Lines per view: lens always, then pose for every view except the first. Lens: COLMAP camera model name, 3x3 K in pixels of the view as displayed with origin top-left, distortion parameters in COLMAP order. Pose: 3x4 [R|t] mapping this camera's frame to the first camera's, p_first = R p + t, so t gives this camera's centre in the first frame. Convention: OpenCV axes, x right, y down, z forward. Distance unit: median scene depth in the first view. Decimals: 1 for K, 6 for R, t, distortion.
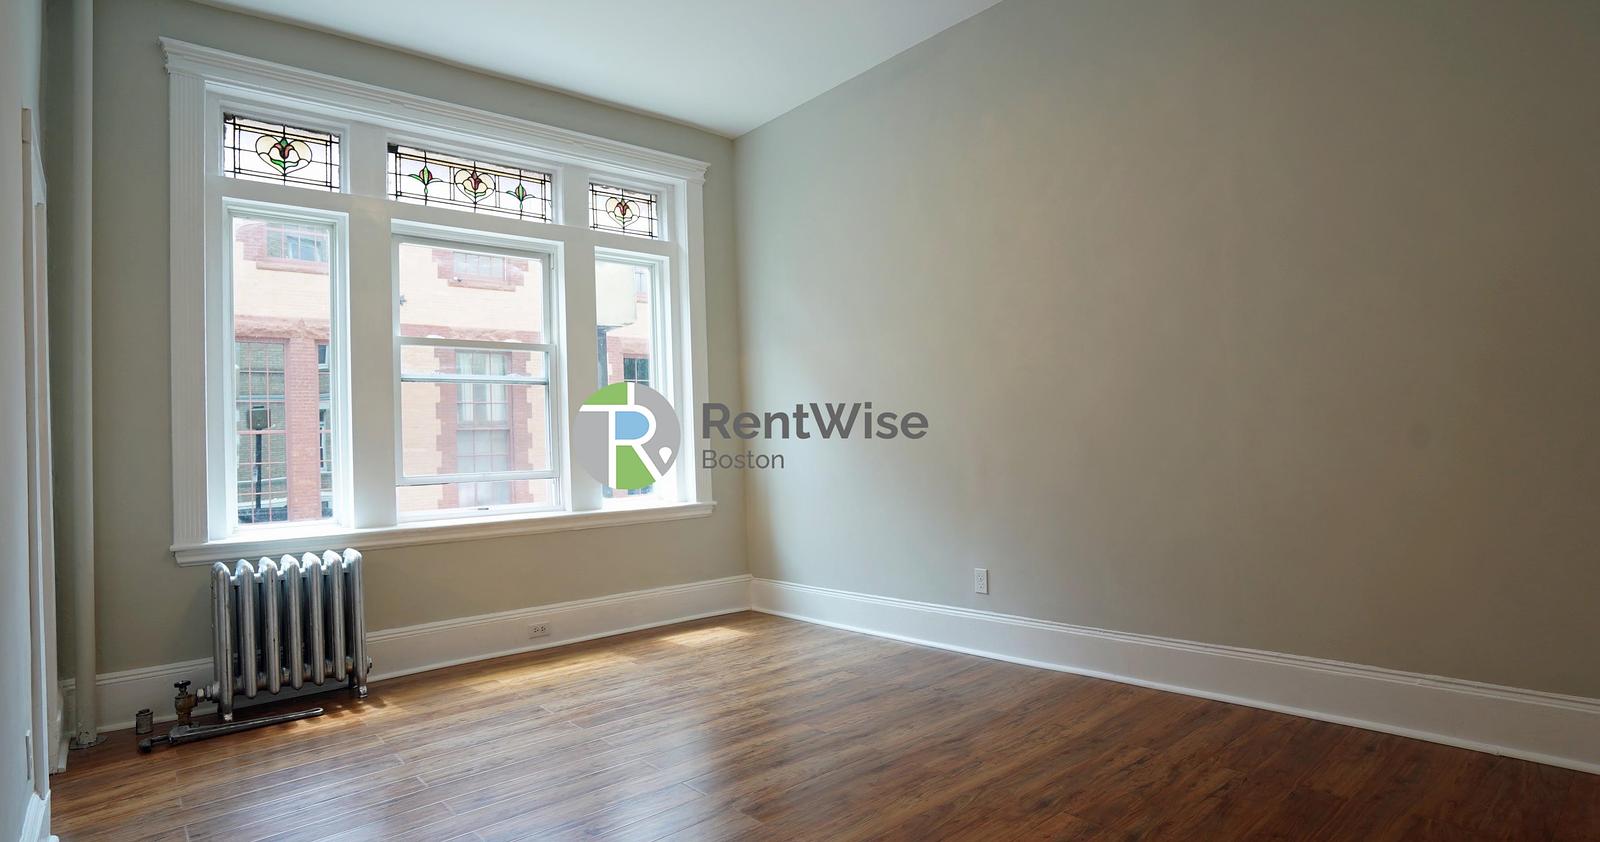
lens RADIAL K [[818.8, 0, 800.0], [0, 818.8, 421.0], [0, 0, 1]] dist [-0.075986, 0.039845]
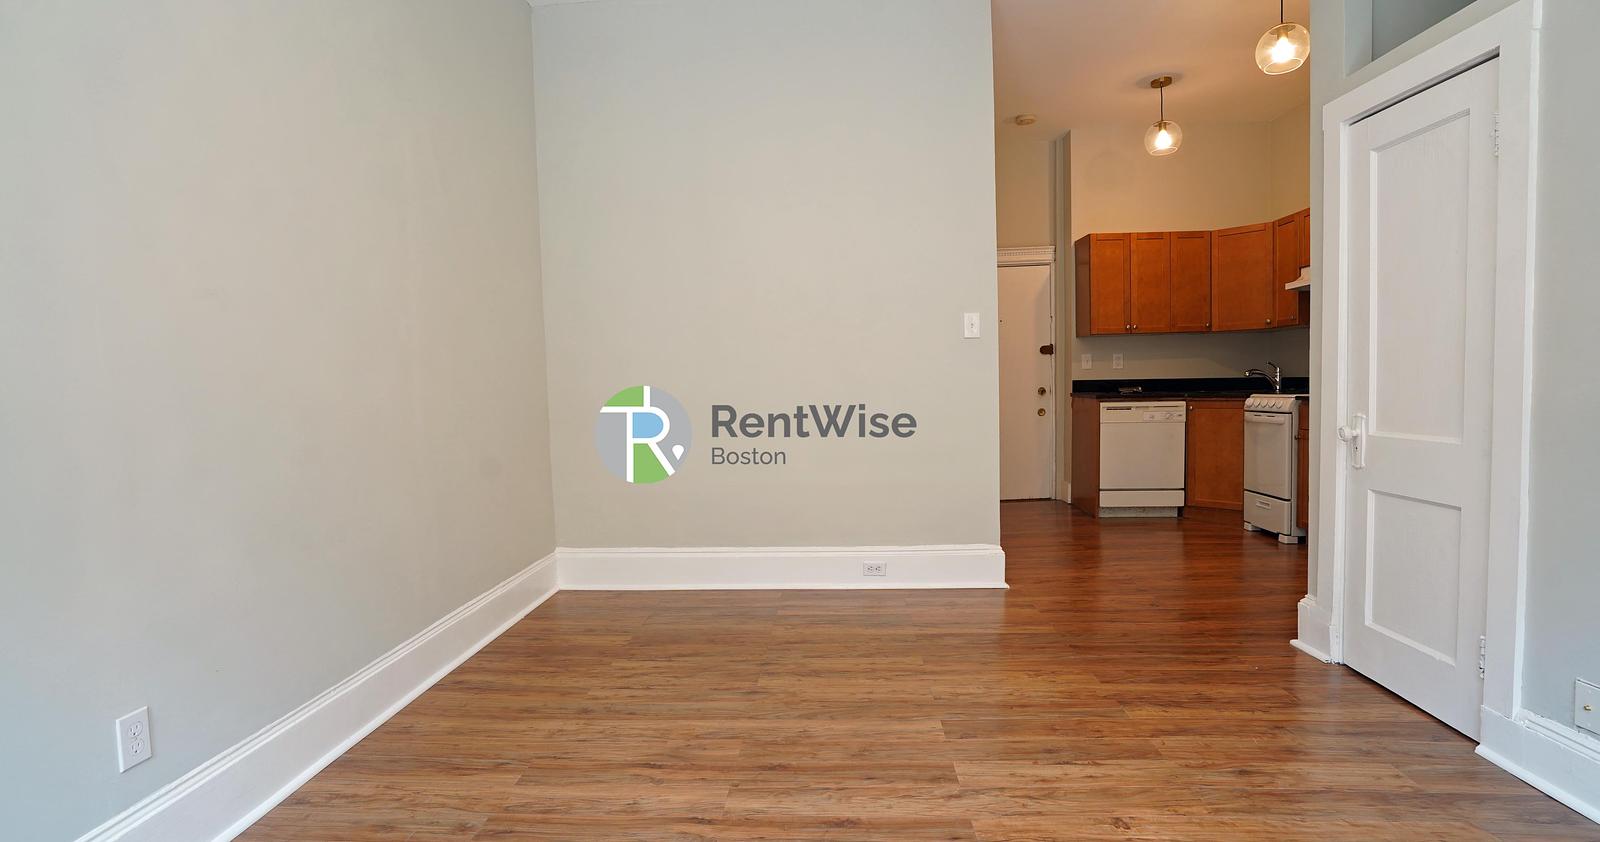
lens RADIAL K [[747.4, 0, 791.8], [0, 747.4, 422.2], [0, 0, 1]] dist [-0.064496, 0.028918]
pose [[-0.711219, 0.020635, 0.702667, -0.331824], [0.034642, 0.999383, 0.005715, 0.031004], [-0.702116, 0.028406, -0.711496, 1.046354]]
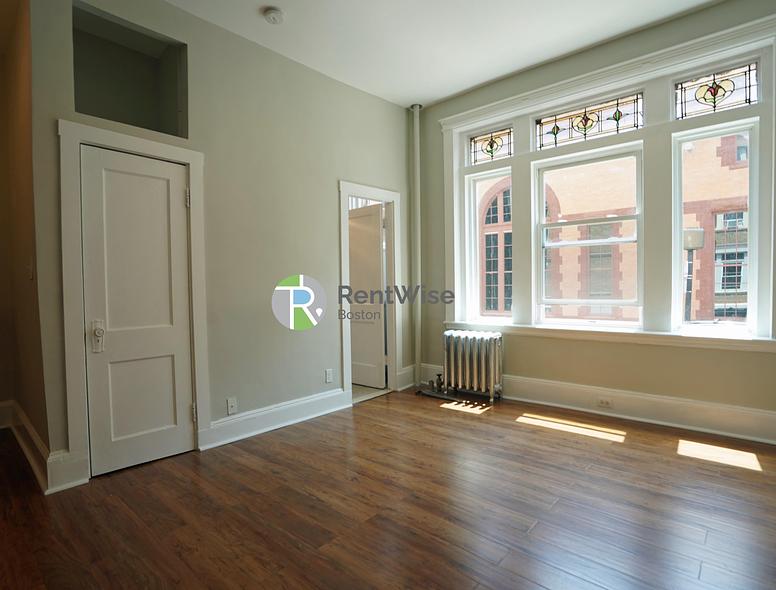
lens RADIAL K [[422.3, 0, 385.4], [0, 422.3, 299.8], [0, 0, 1]] dist [-0.074289, 0.032758]
pose [[0.118821, 0.065388, -0.990760, 0.456619], [0.039049, 0.996750, 0.070466, -0.013860], [0.992148, -0.047061, 0.115882, 0.563604]]
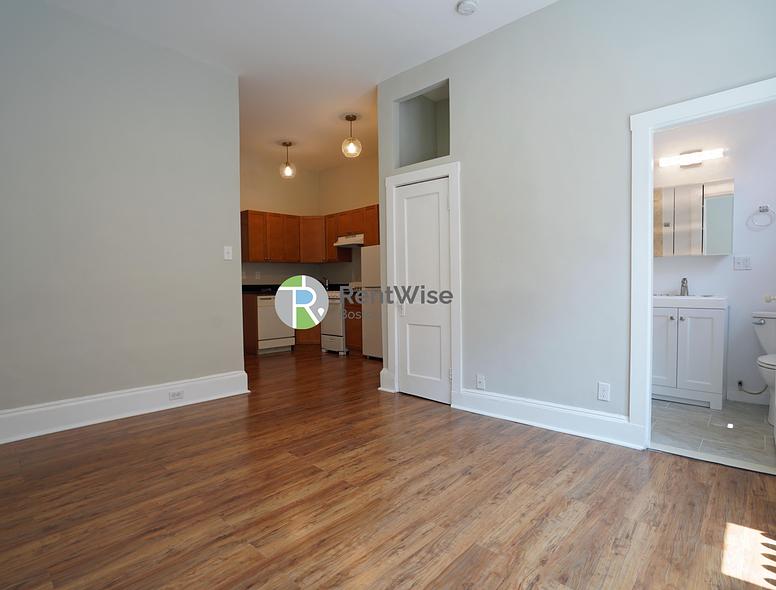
lens RADIAL K [[413.5, 0, 385.3], [0, 413.5, 295.7], [0, 0, 1]] dist [-0.065302, 0.029651]
pose [[-0.994252, 0.057413, -0.090370, -0.096599], [0.056749, 0.998339, 0.009902, 0.032802], [0.090788, 0.004716, -0.995859, 1.211404]]
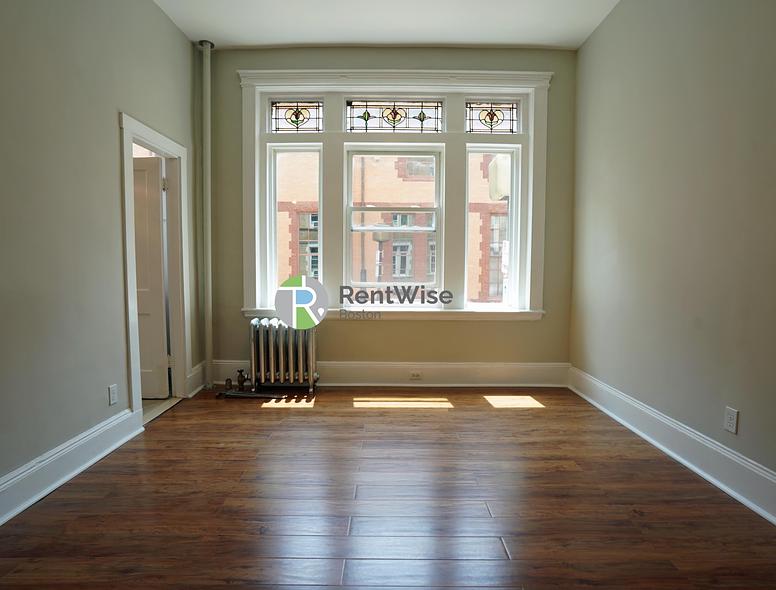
lens RADIAL K [[413.5, 0, 385.3], [0, 413.5, 295.7], [0, 0, 1]] dist [-0.065302, 0.029651]
pose [[0.749061, 0.084914, -0.657037, 0.219882], [-0.013759, 0.993532, 0.112715, -0.011177], [0.662359, -0.075390, 0.745384, 0.353969]]
